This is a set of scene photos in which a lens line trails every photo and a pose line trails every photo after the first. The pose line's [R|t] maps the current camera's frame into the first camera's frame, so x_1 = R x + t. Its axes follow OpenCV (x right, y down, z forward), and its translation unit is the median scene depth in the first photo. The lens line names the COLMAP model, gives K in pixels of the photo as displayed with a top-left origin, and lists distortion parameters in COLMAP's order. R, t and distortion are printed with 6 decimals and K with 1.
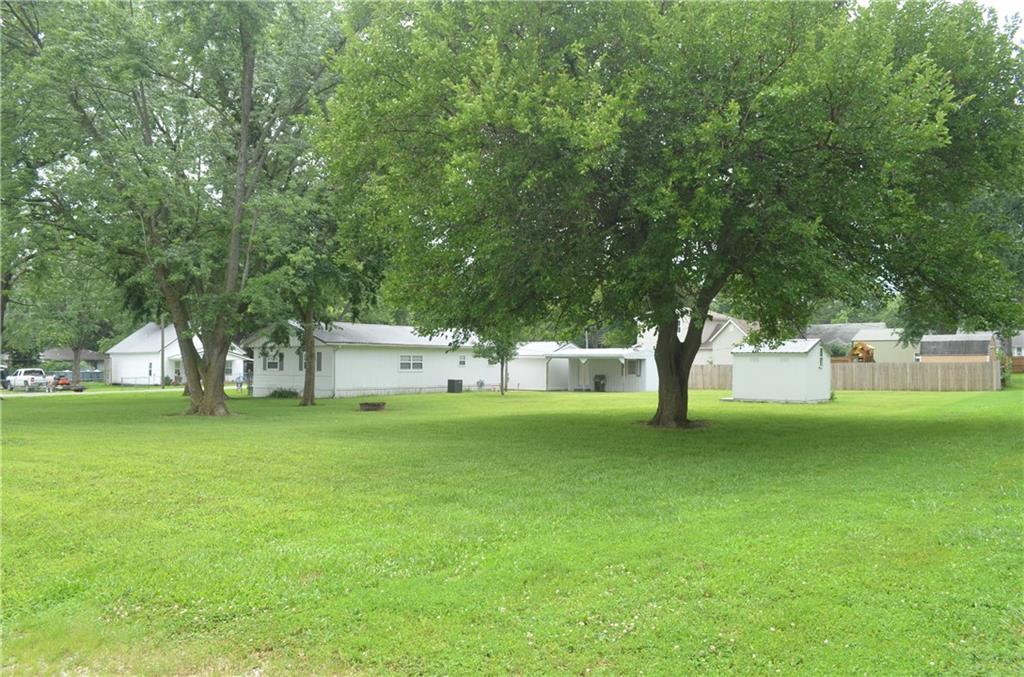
lens RADIAL K [[796.1, 0, 514.7], [0, 796.1, 341.6], [0, 0, 1]] dist [-0.013595, 0.005243]
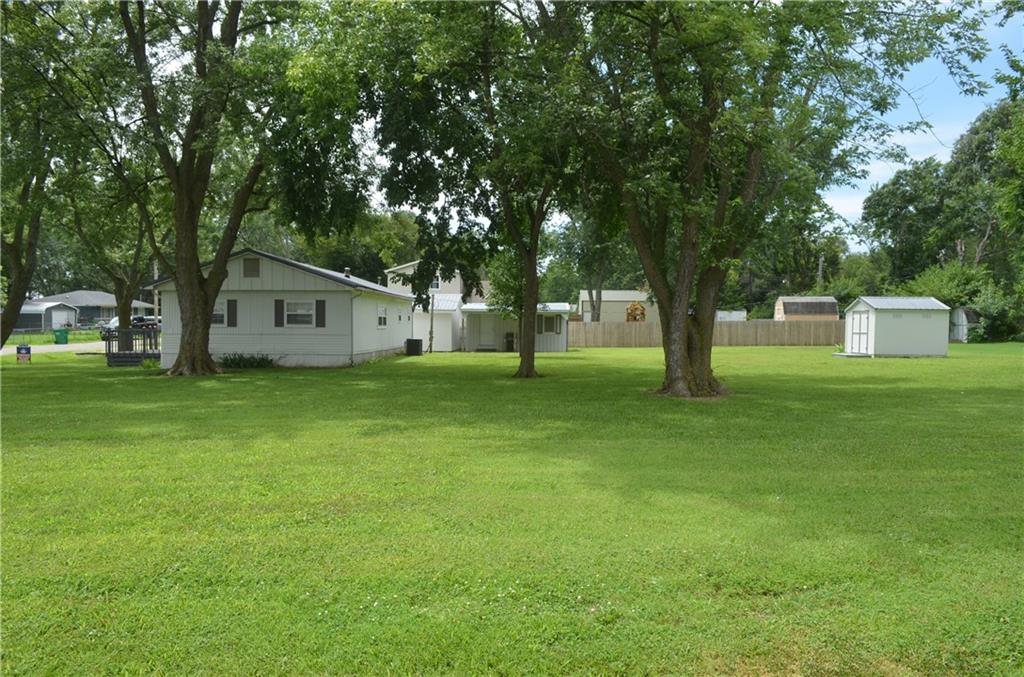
lens RADIAL K [[796.1, 0, 520.4], [0, 796.1, 346.0], [0, 0, 1]] dist [-0.013595, 0.005243]
pose [[0.808669, -0.013029, 0.588119, -0.464011], [-0.020214, 0.998549, 0.049916, 0.013503], [-0.587916, -0.052254, 0.807232, 0.307002]]
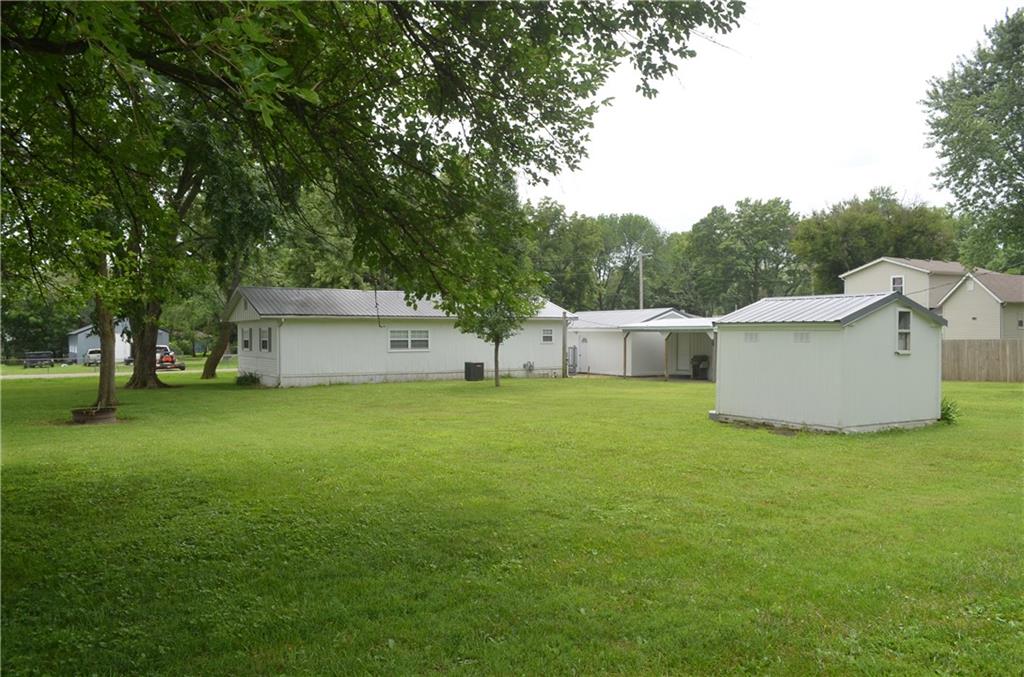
lens RADIAL K [[796.1, 0, 511.2], [0, 796.1, 339.8], [0, 0, 1]] dist [-0.013595, 0.005243]
pose [[0.934008, -0.003570, -0.357233, 0.227411], [0.015667, 0.999397, 0.030975, 0.004461], [0.356907, -0.034528, 0.933501, 0.328491]]
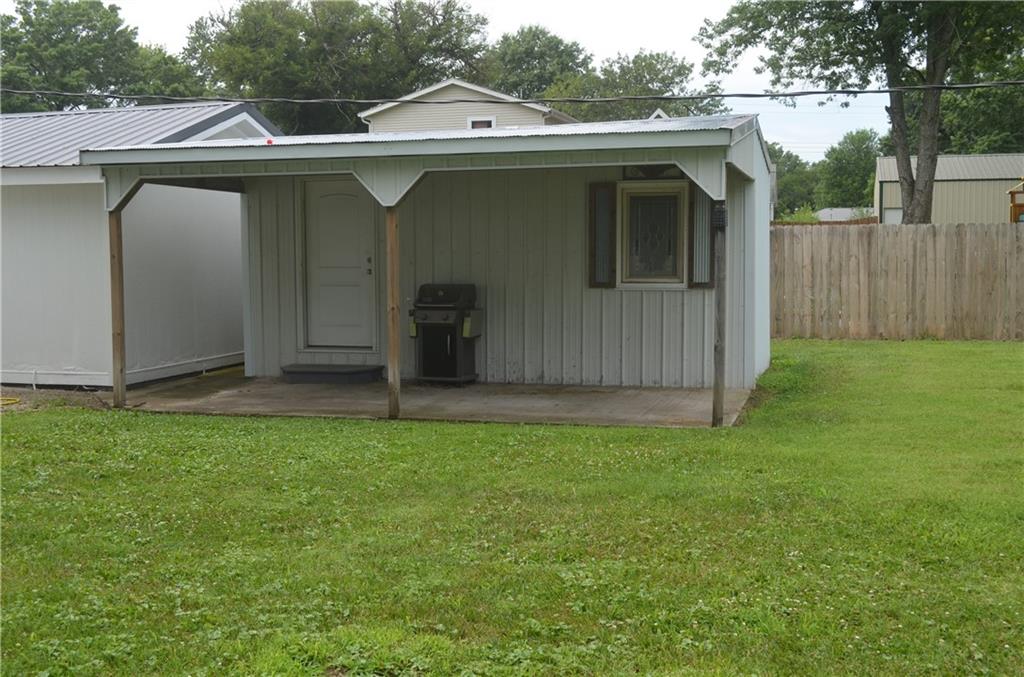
lens RADIAL K [[1132.7, 0, 509.8], [0, 1132.7, 337.5], [0, 0, 1]] dist [-0.007515, 0.000000]
pose [[0.928679, -0.038819, 0.368849, 0.034485], [0.000394, 0.994610, 0.103682, 0.031865], [-0.370885, -0.096142, 0.923689, 0.873220]]
